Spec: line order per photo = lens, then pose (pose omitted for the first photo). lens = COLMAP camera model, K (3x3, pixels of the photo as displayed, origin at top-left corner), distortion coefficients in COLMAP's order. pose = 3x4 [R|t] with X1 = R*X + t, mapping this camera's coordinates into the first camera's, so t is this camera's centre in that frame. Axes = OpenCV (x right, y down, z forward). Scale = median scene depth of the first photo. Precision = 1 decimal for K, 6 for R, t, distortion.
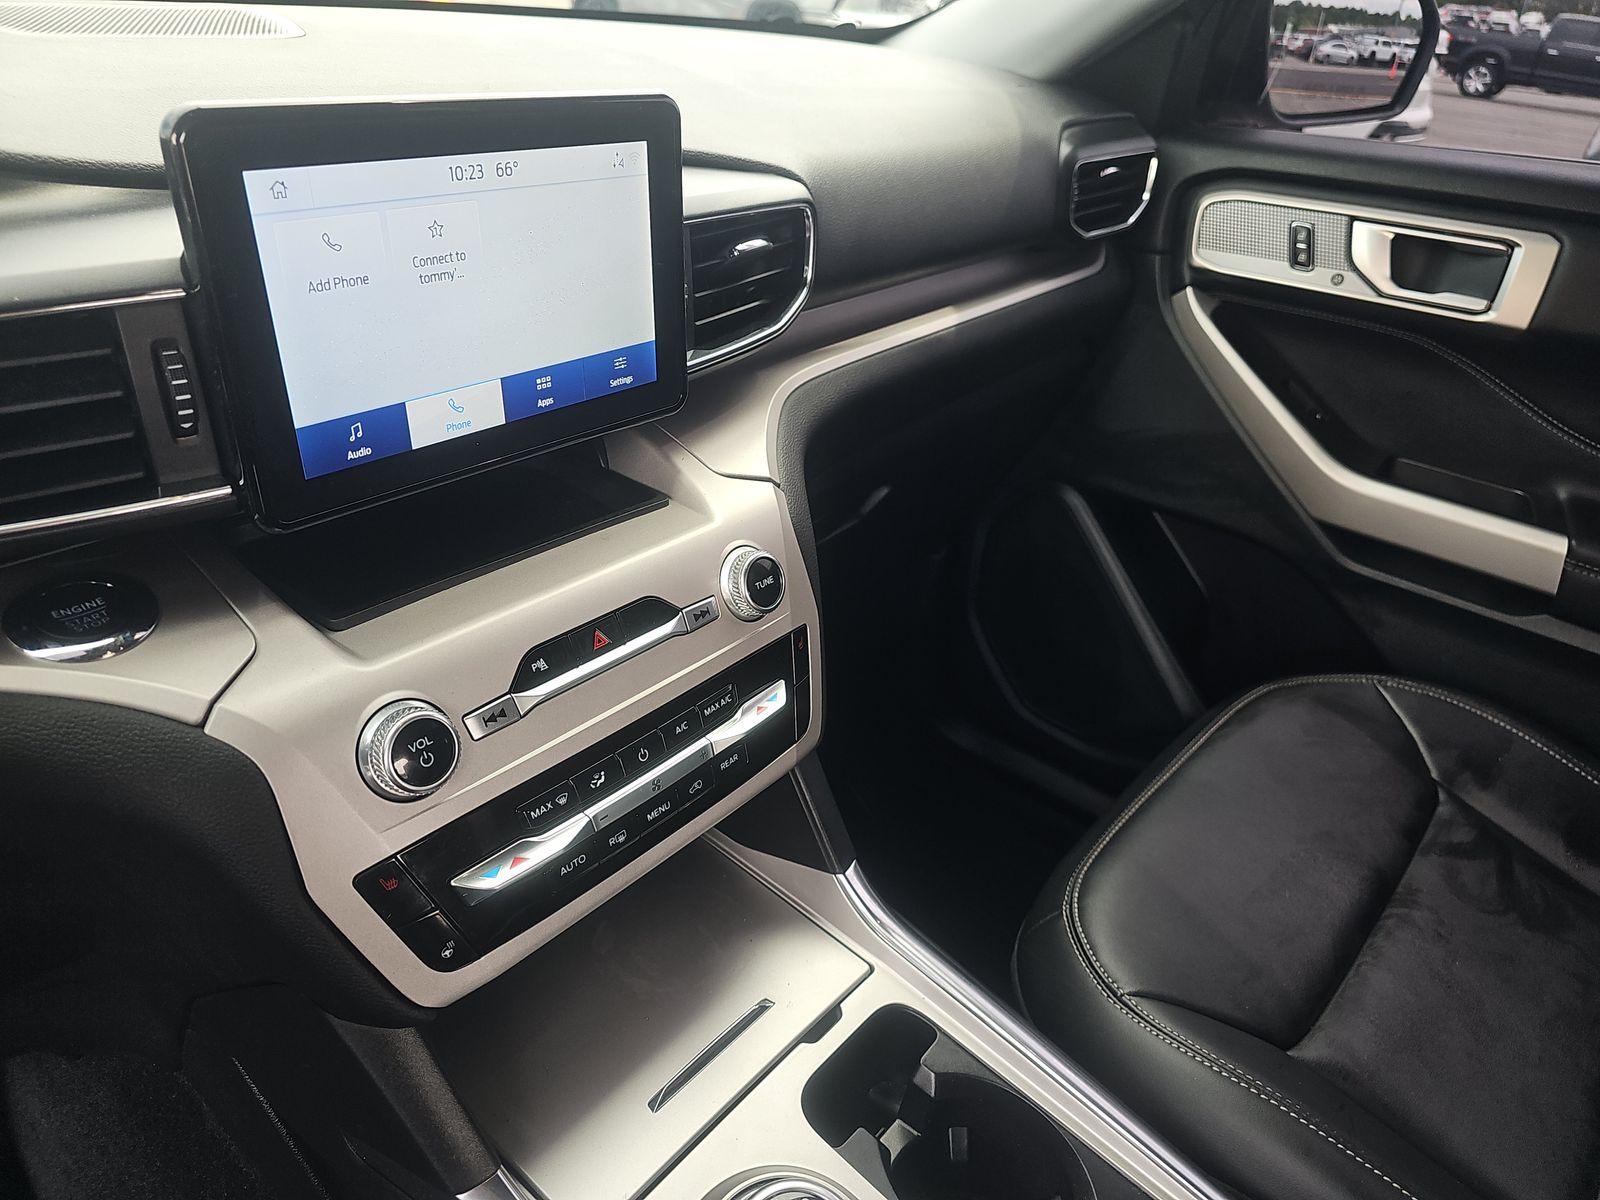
lens RADIAL K [[1143.3, 0, 800.0], [0, 1143.3, 600.0], [0, 0, 1]] dist [0.008101, 0.003874]
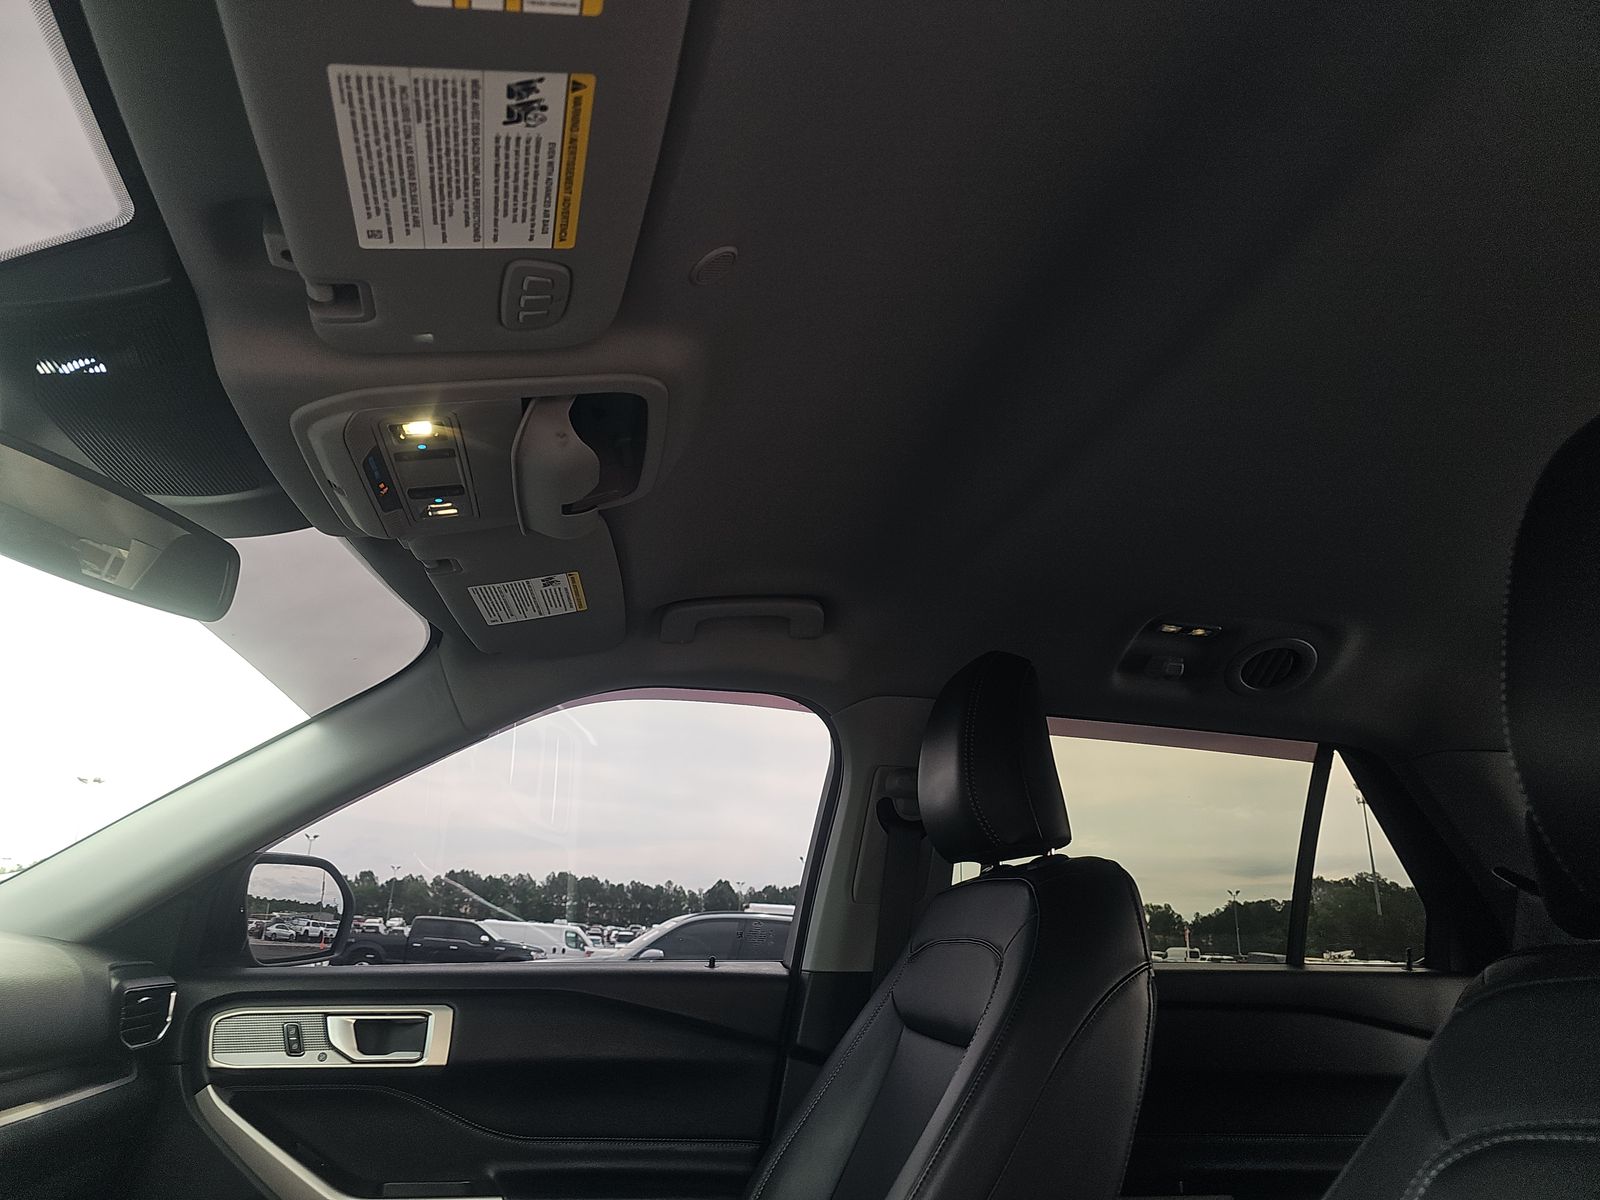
lens RADIAL K [[1064.9, 0, 800.0], [0, 1064.9, 600.0], [0, 0, 1]] dist [0.003975, 0.000113]
pose [[0.653614, 0.172803, 0.736836, -0.221847], [0.389765, 0.757692, -0.523437, 0.217543], [-0.648747, 0.629319, 0.427885, -0.319210]]
